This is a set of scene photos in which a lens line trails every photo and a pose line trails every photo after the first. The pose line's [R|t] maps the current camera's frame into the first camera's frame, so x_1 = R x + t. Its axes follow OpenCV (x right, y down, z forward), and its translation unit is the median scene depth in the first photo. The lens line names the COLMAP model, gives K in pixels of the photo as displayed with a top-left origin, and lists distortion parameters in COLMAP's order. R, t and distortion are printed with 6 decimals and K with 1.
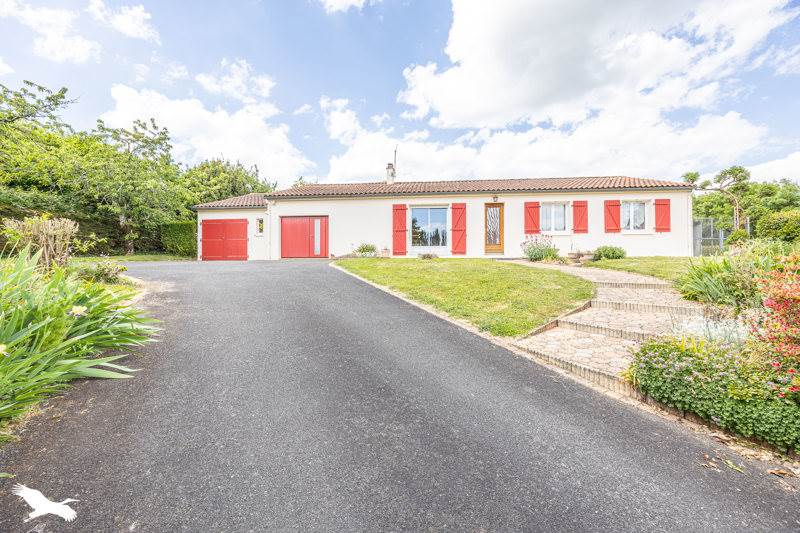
lens RADIAL K [[308.0, 0, 398.9], [0, 308.0, 260.6], [0, 0, 1]] dist [0.000045, 0.000031]
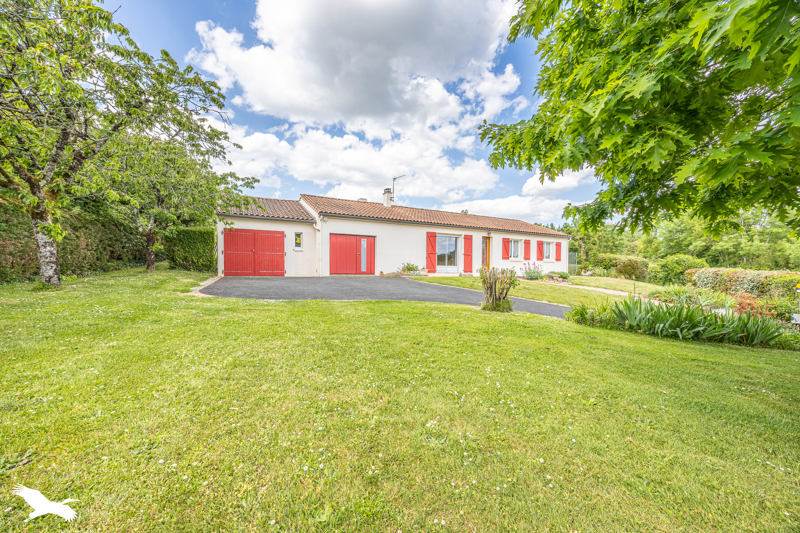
lens RADIAL K [[318.2, 0, 399.7], [0, 318.2, 274.2], [0, 0, 1]] dist [-0.028573, -0.000062]
pose [[0.831782, 0.002447, 0.555098, -0.772919], [-0.022656, 0.999307, 0.029544, -0.045600], [-0.554641, -0.037150, 0.831260, 0.002374]]
